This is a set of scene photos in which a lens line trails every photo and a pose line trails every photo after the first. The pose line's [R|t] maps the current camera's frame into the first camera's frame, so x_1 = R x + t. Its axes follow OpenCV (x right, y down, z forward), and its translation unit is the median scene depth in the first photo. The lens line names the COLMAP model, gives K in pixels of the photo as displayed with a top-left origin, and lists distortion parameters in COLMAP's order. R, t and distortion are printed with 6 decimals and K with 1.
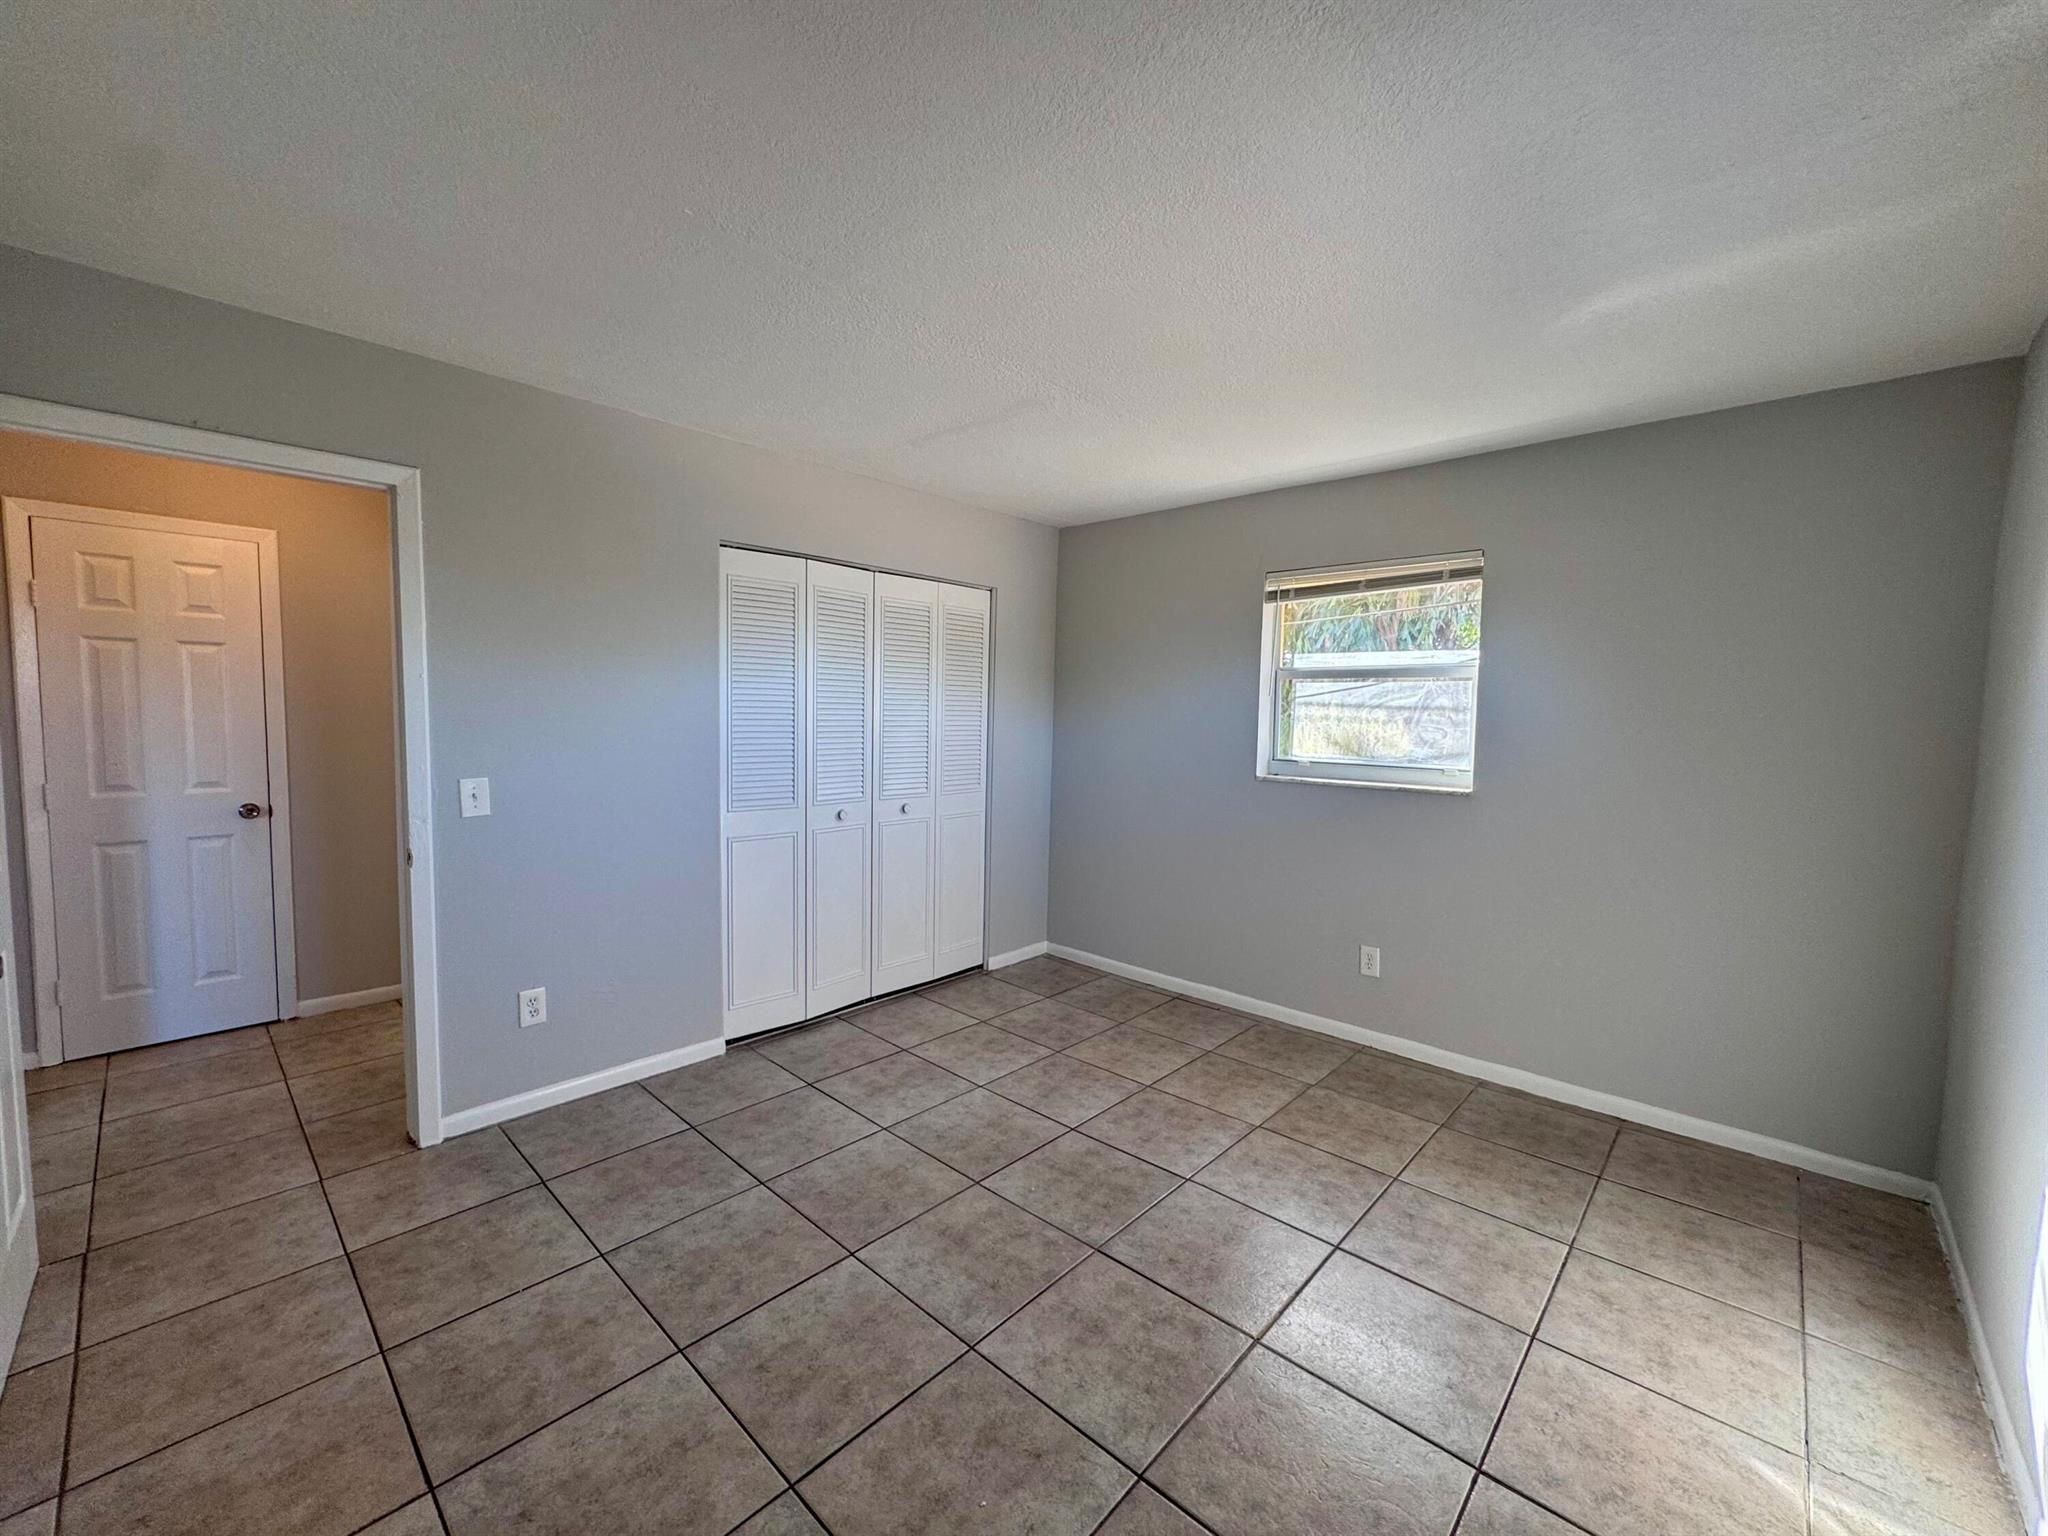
lens RADIAL K [[819.4, 0, 1032.8], [0, 819.4, 759.1], [0, 0, 1]] dist [-0.004656, 0.000935]
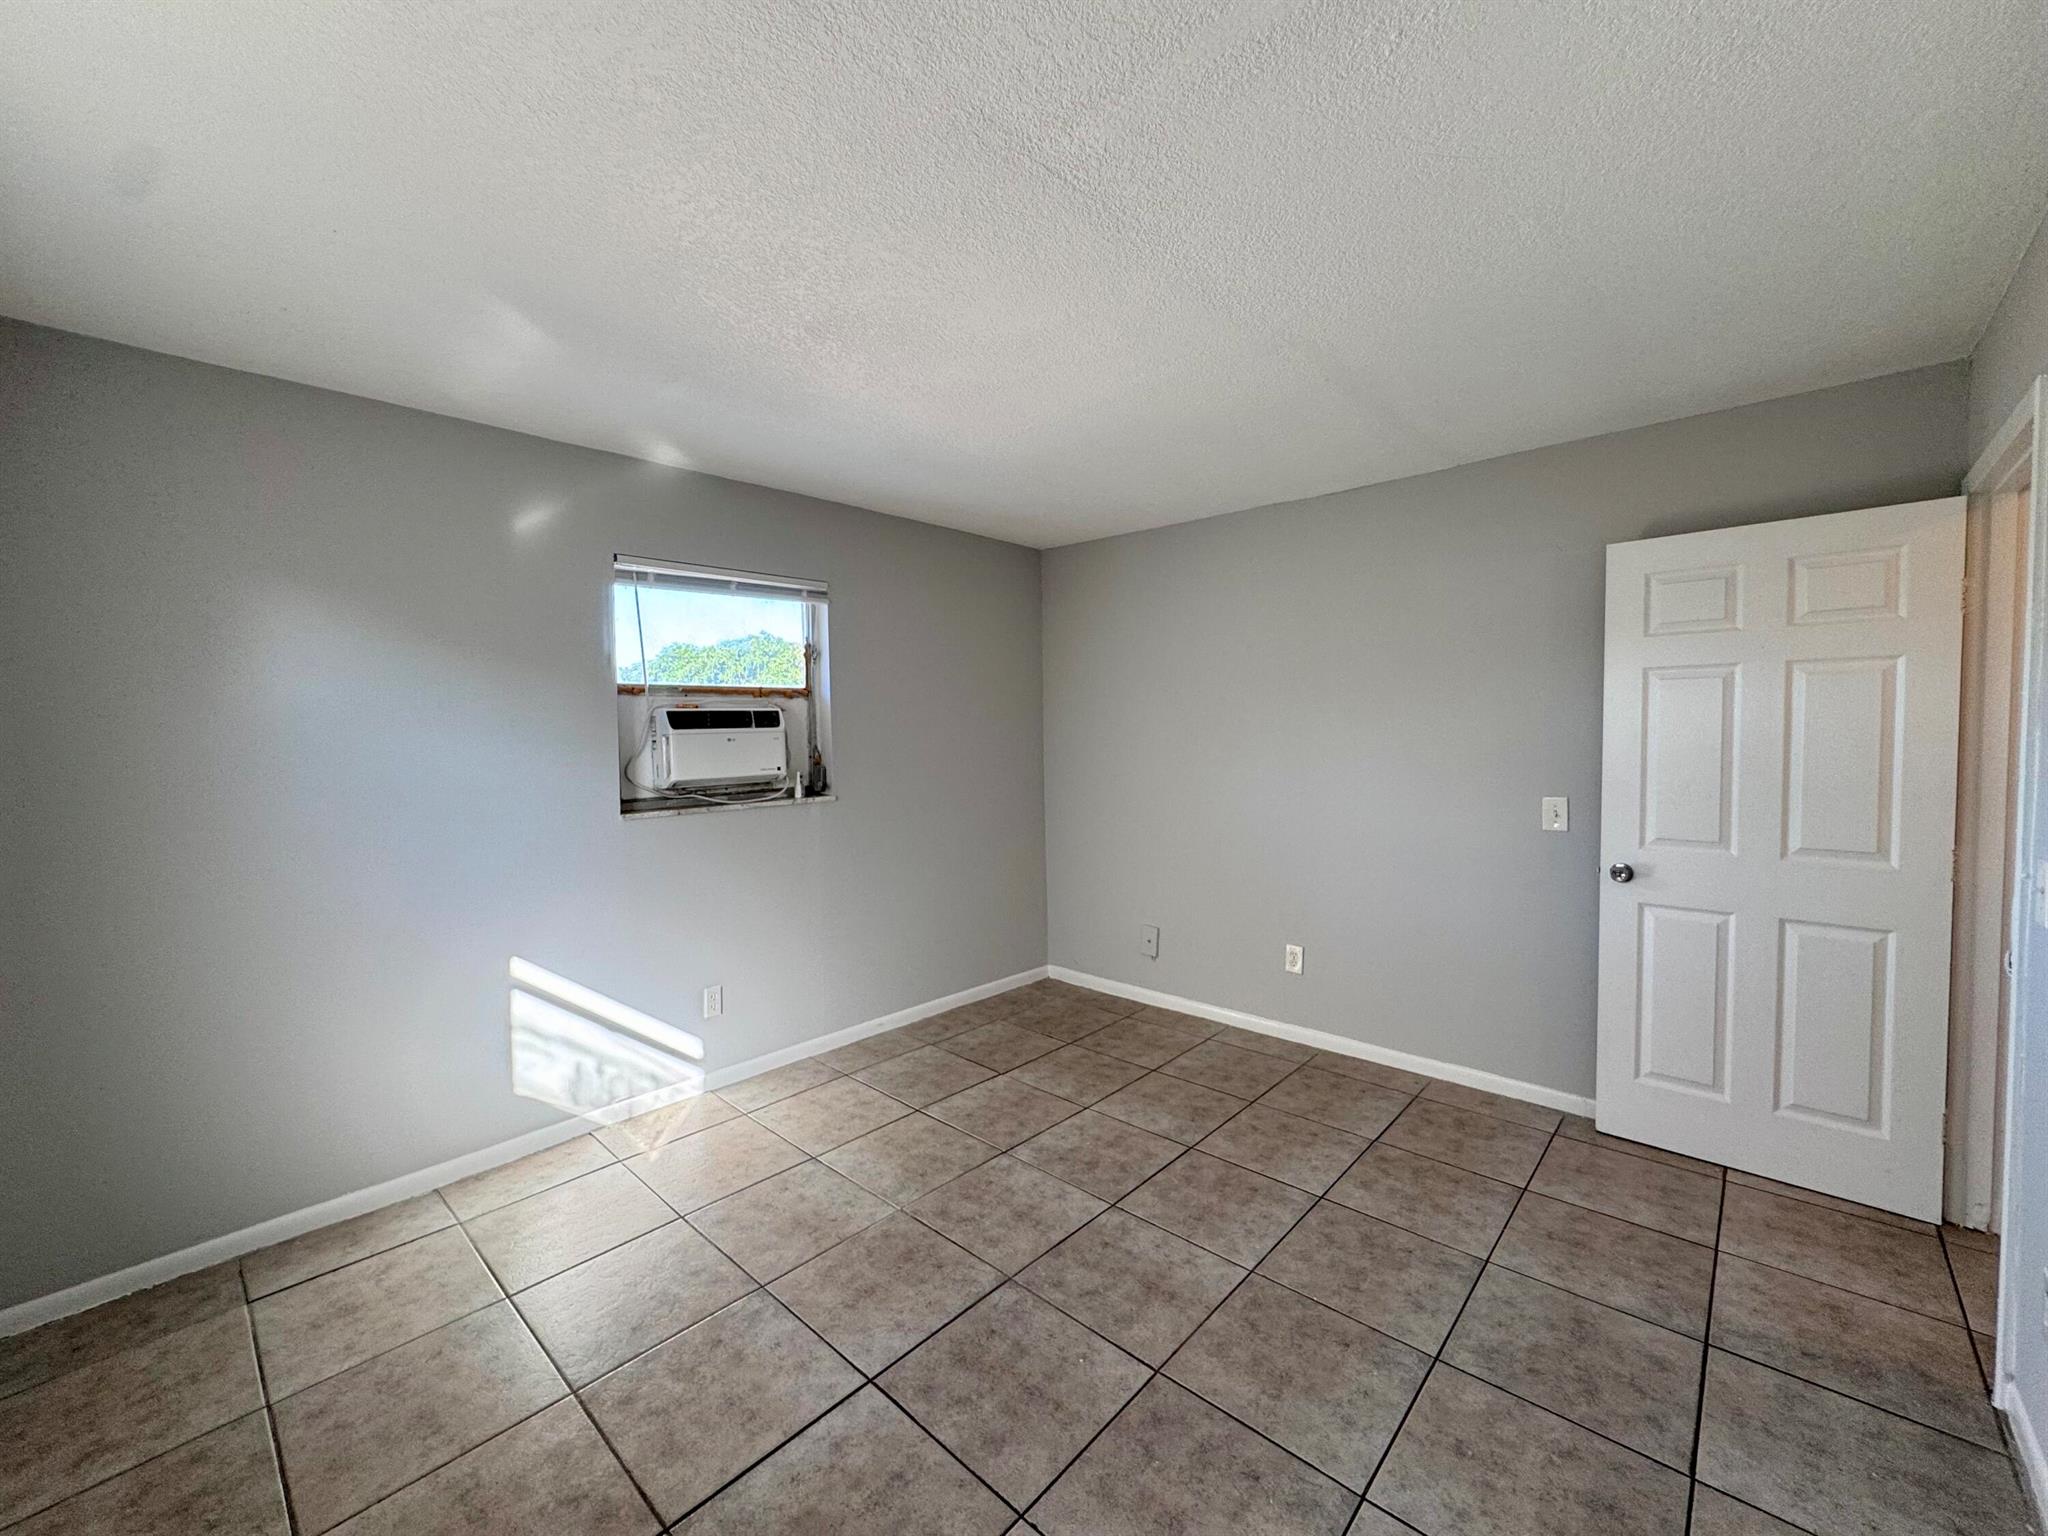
lens RADIAL K [[819.4, 0, 1035.0], [0, 819.4, 770.5], [0, 0, 1]] dist [-0.004656, 0.000935]
pose [[-0.999930, -0.004920, -0.010763, 0.049050], [-0.006087, 0.993767, 0.111314, -0.098208], [0.010148, 0.111372, -0.993727, 1.515159]]
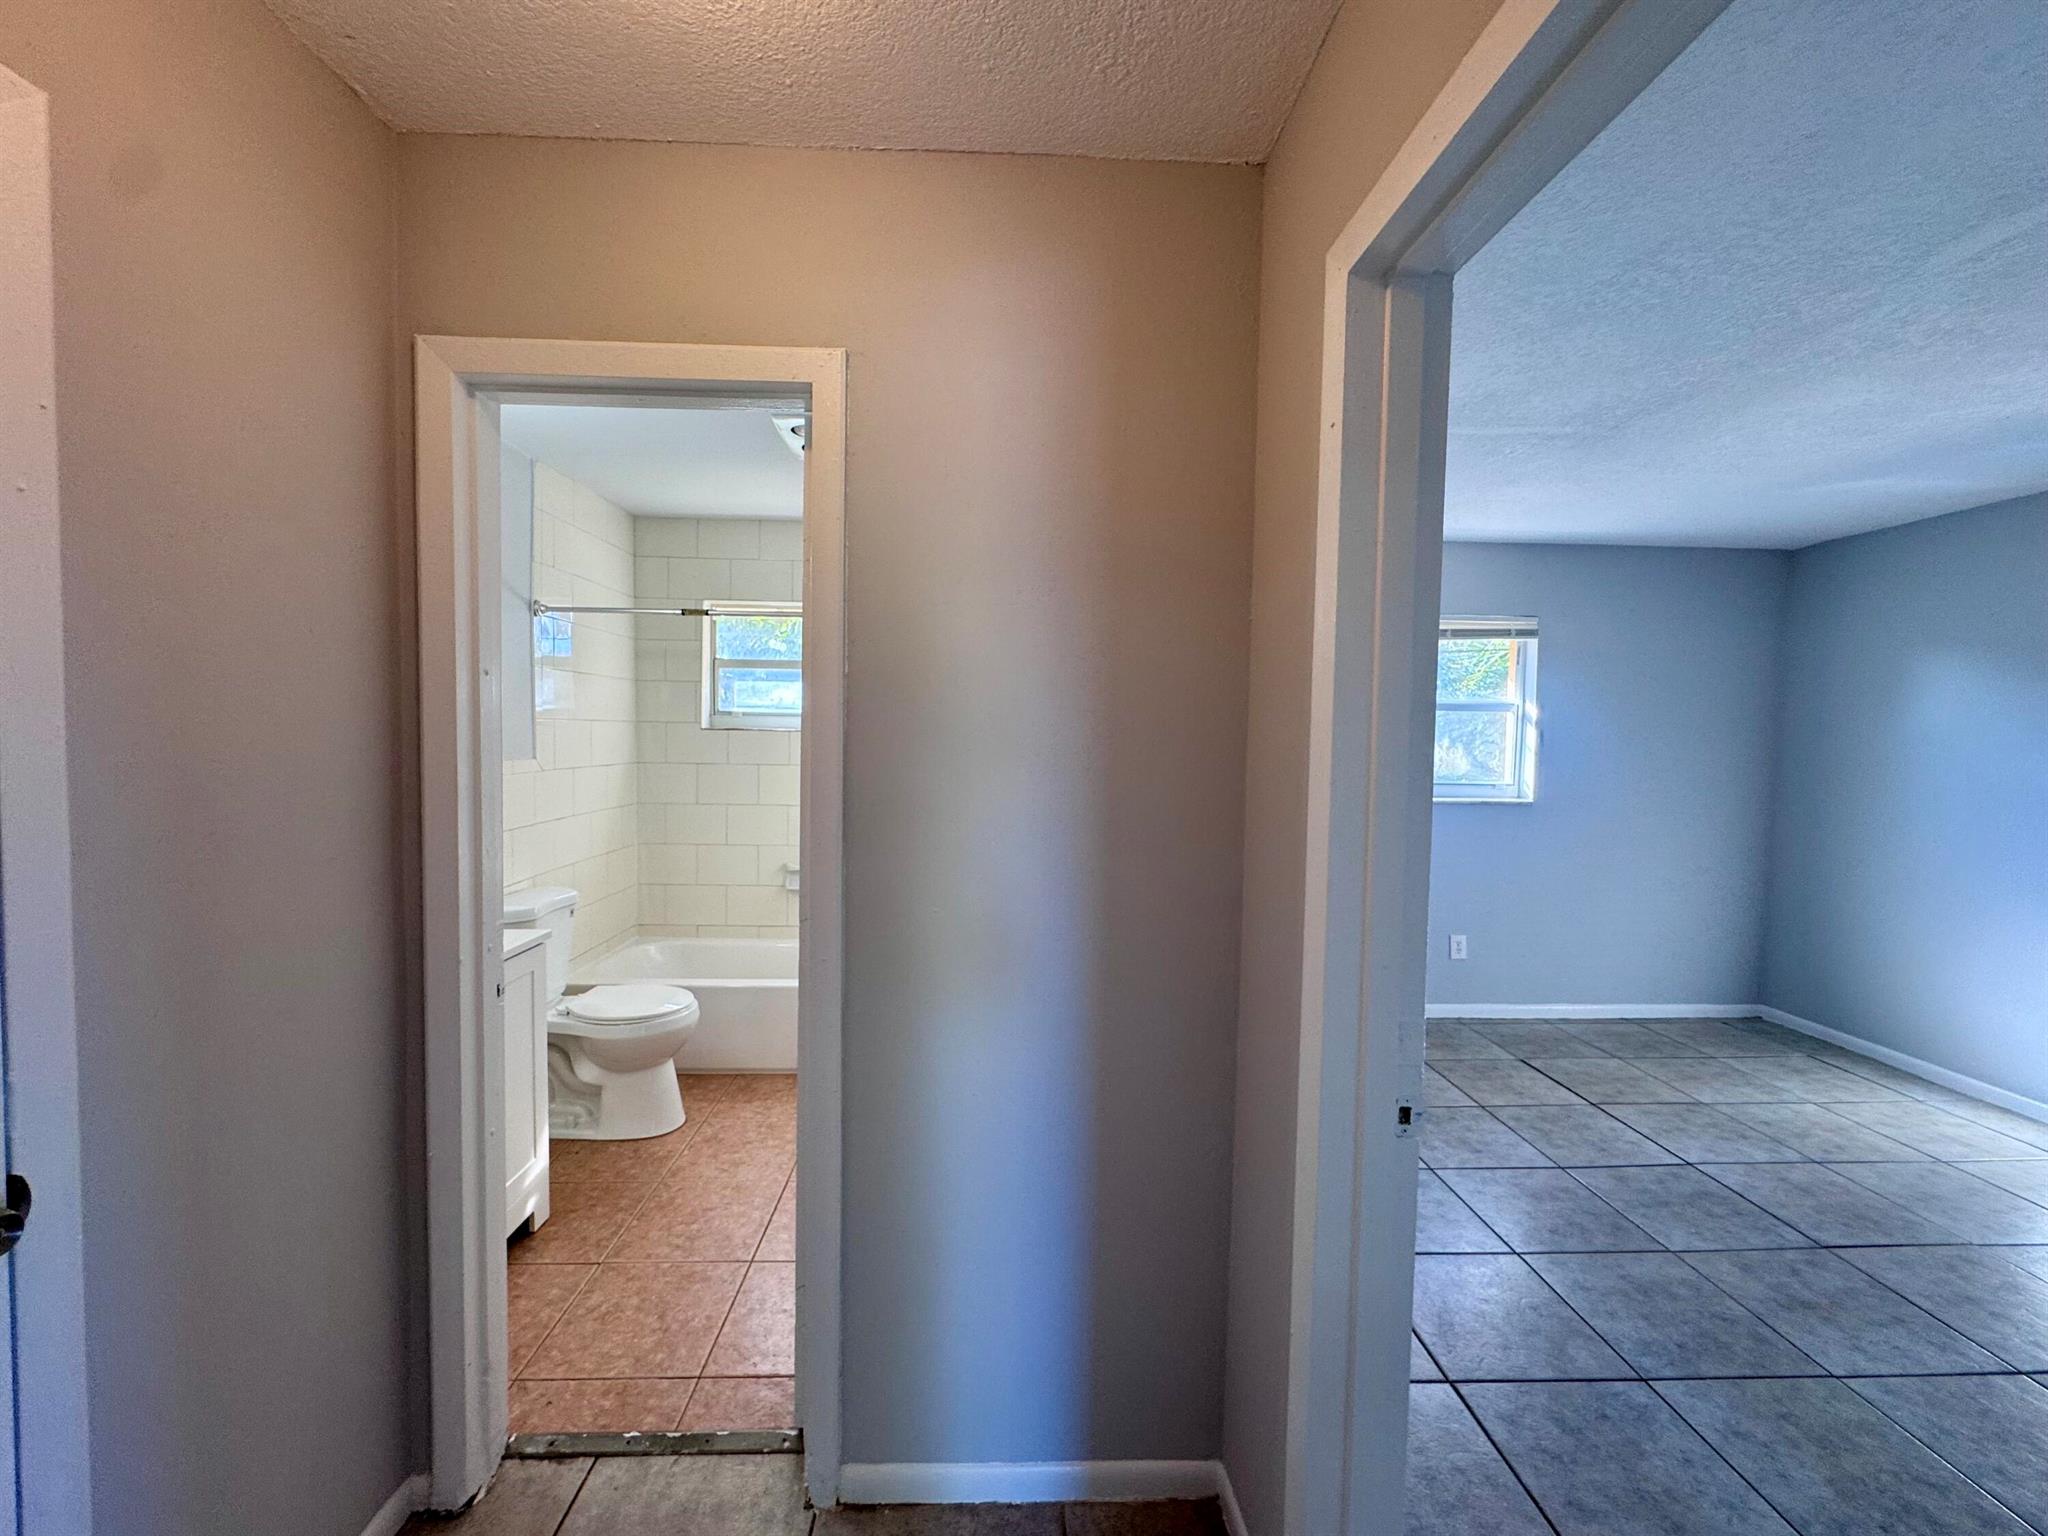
lens RADIAL K [[819.4, 0, 1023.2], [0, 819.4, 760.5], [0, 0, 1]] dist [-0.004656, 0.000935]
pose [[0.704091, -0.032841, 0.709350, -1.130793], [0.033815, 0.999347, 0.012702, -0.081240], [-0.709304, 0.015043, 0.704742, 0.774263]]
